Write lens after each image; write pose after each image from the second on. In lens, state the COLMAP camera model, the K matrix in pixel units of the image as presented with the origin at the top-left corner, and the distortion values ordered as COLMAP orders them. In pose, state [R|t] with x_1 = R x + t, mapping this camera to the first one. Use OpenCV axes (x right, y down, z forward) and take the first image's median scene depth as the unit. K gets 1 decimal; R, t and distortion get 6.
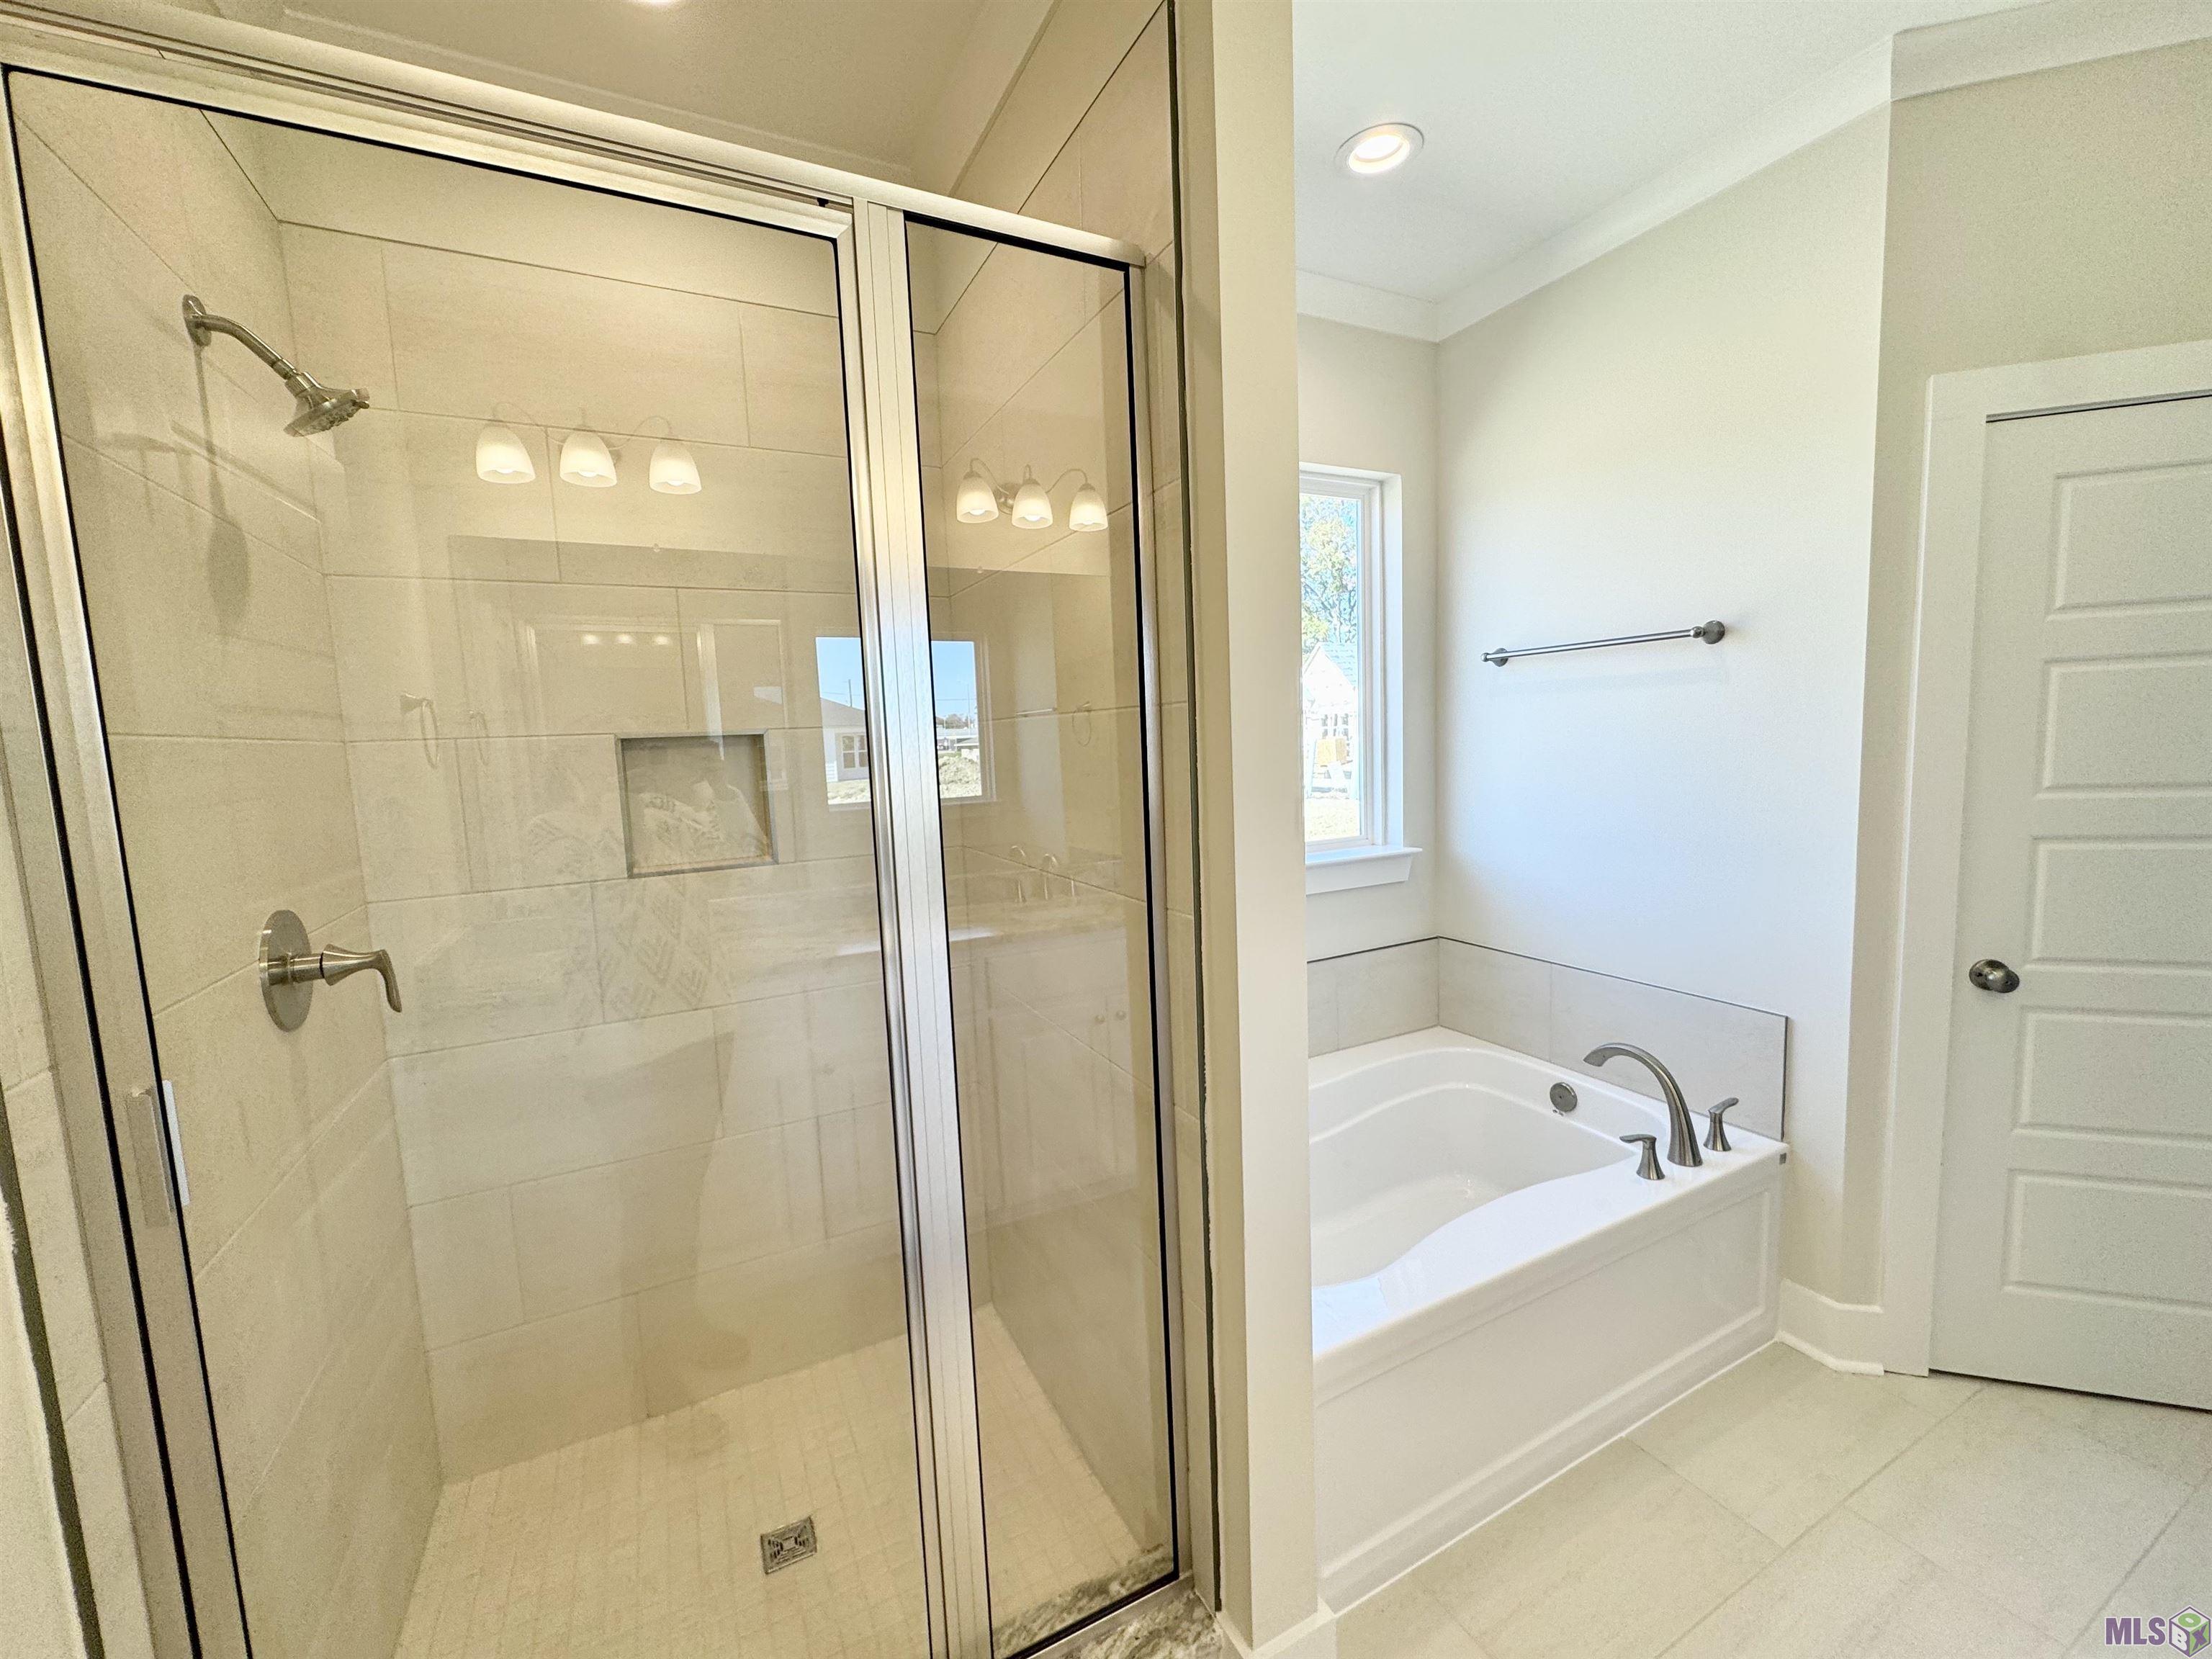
lens RADIAL K [[903.7, 0, 1111.1], [0, 903.7, 835.6], [0, 0, 1]] dist [-0.001304, -0.000042]
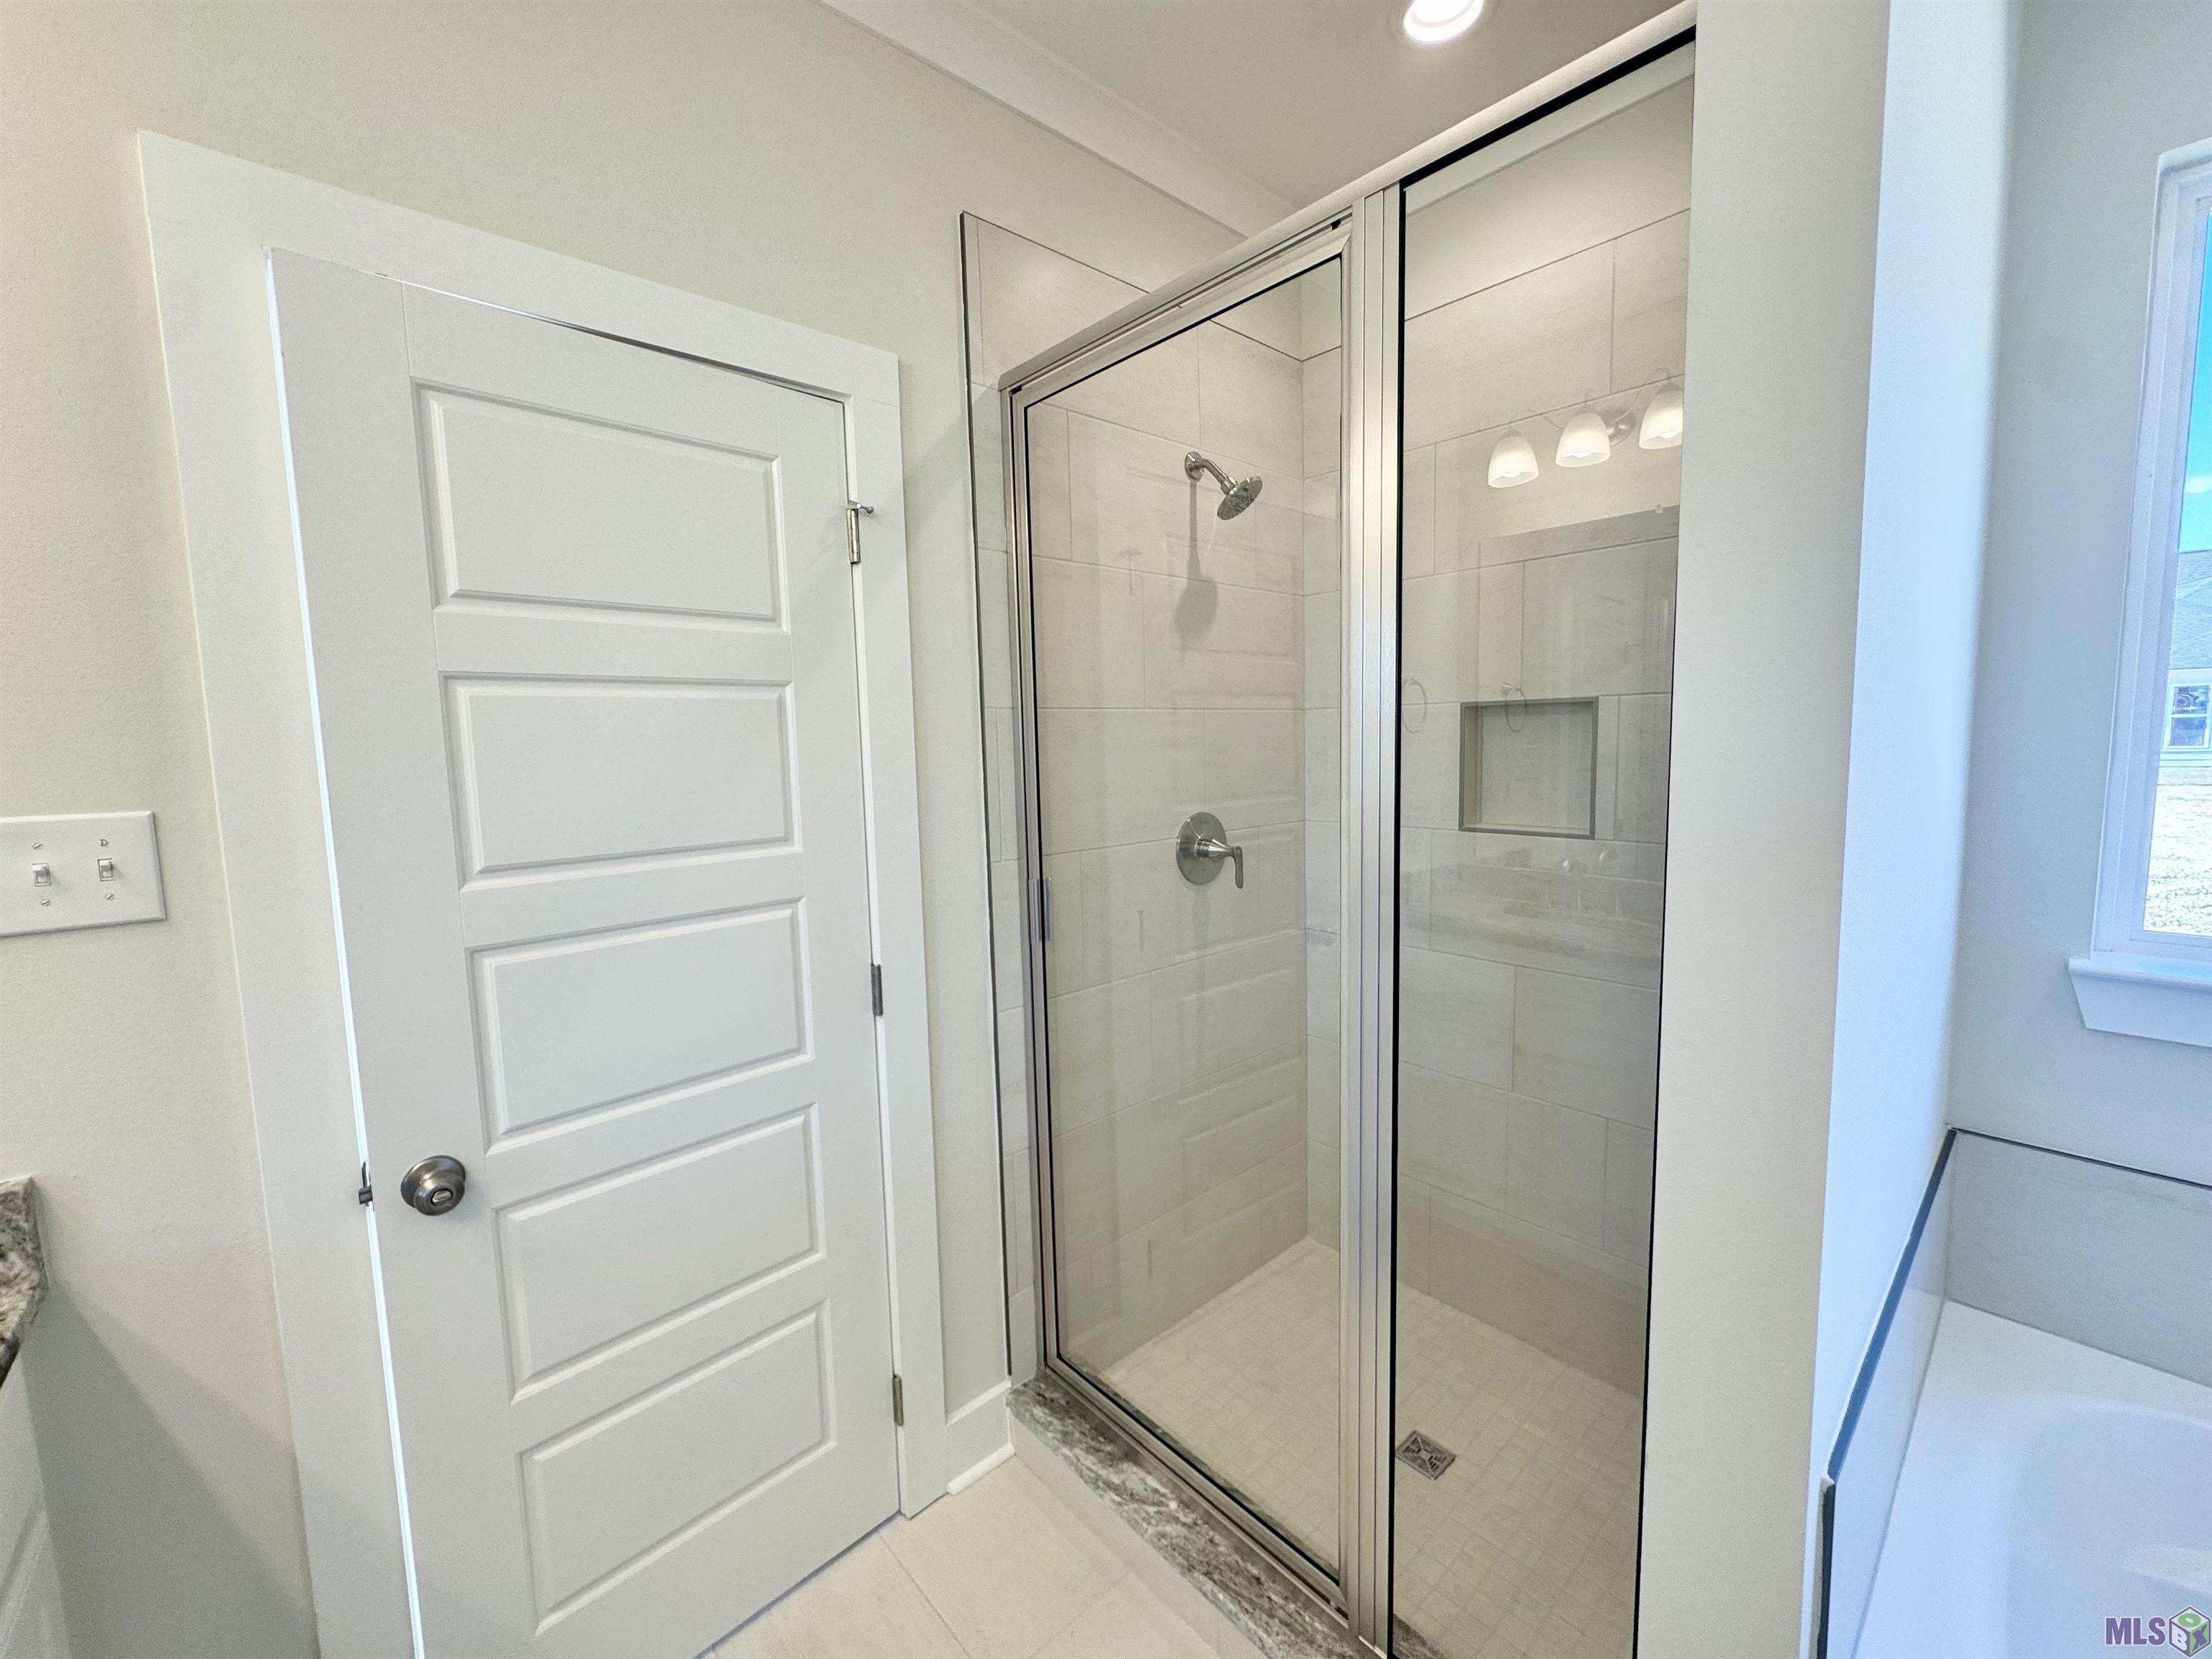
lens RADIAL K [[888.8, 0, 1119.9], [0, 888.8, 825.5], [0, 0, 1]] dist [-0.001562, -0.000013]
pose [[0.268113, 0.125165, -0.955222, 0.591923], [-0.092339, 0.990298, 0.103843, -0.048750], [0.958952, 0.060363, 0.277069, 0.392516]]
